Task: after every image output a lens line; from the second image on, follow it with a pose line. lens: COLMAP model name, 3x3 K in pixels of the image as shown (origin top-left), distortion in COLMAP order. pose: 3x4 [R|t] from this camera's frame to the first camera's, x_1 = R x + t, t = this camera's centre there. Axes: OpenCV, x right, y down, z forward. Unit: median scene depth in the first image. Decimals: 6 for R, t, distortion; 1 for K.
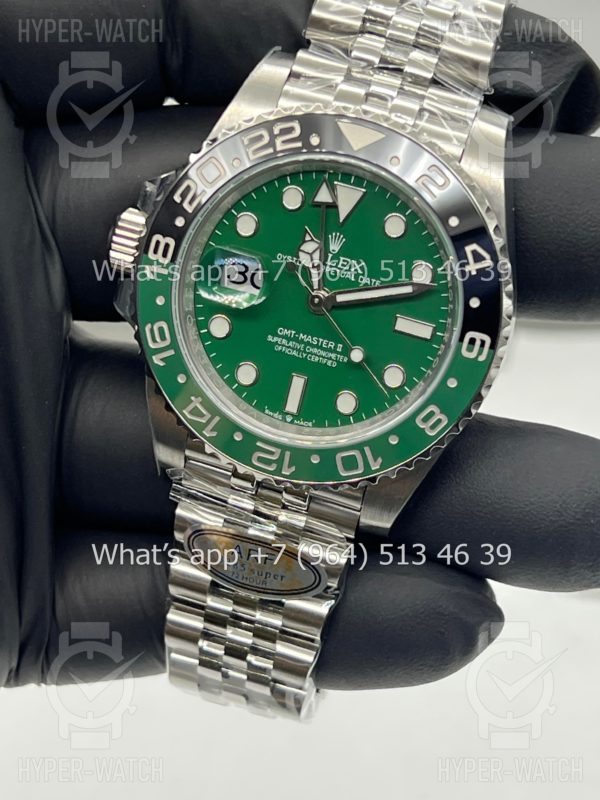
lens RADIAL K [[1845.8, 0, 301.6], [0, 1845.8, 396.9], [0, 0, 1]] dist [0.200238, 0.000000]
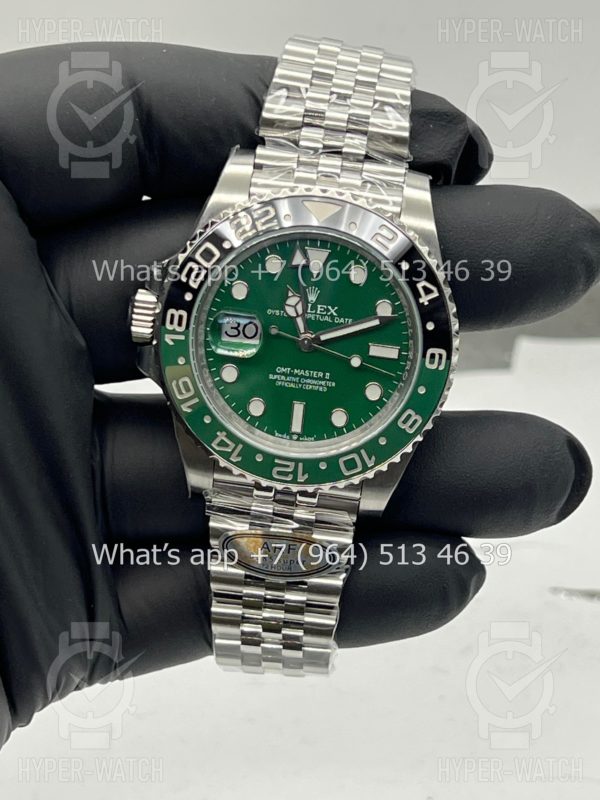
lens RADIAL K [[1845.8, 0, 304.1], [0, 1845.8, 393.9], [0, 0, 1]] dist [0.200238, 0.000000]
pose [[0.980222, -0.156002, 0.121773, -0.151104], [0.153775, 0.987722, 0.027539, -0.051682], [-0.124574, -0.008269, 0.992176, -0.253020]]
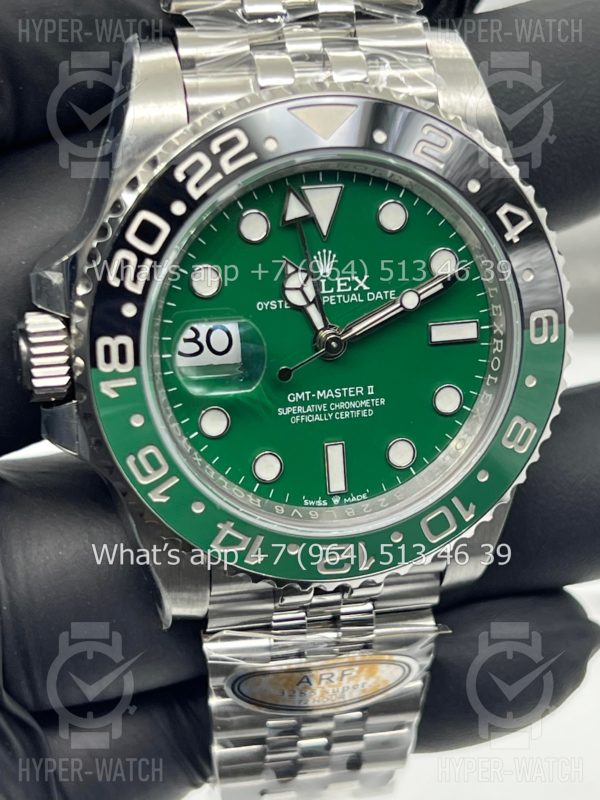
lens RADIAL K [[1845.8, 0, 295.2], [0, 1845.8, 404.3], [0, 0, 1]] dist [0.200238, 0.000000]
pose [[0.873247, -0.370414, 0.316597, -0.250454], [0.338847, 0.928524, 0.151743, -0.147594], [-0.350176, -0.025231, 0.936344, 0.296742]]
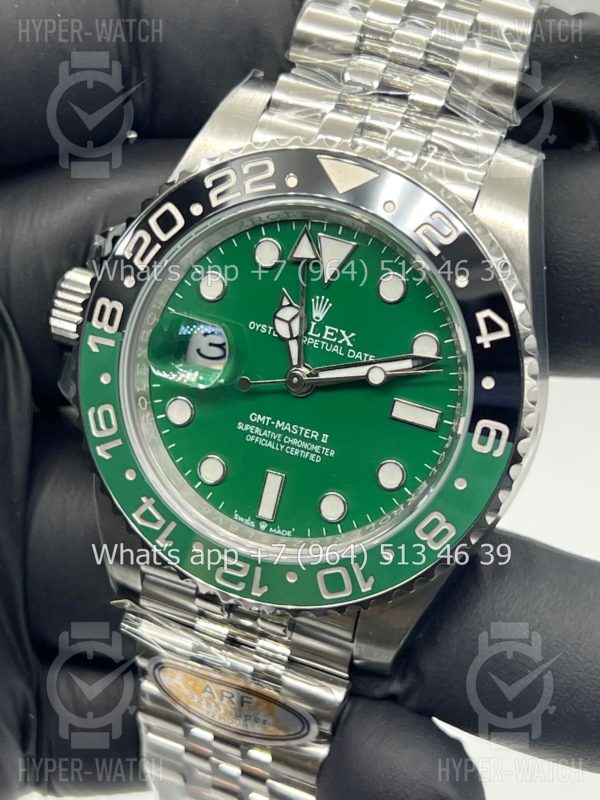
lens RADIAL K [[1845.8, 0, 306.1], [0, 1845.8, 402.3], [0, 0, 1]] dist [0.200238, 0.000000]
pose [[0.996114, 0.006989, -0.087795, 0.083023], [-0.011002, 0.998912, -0.045317, -0.005808], [0.087382, 0.046107, 0.995107, 0.198687]]
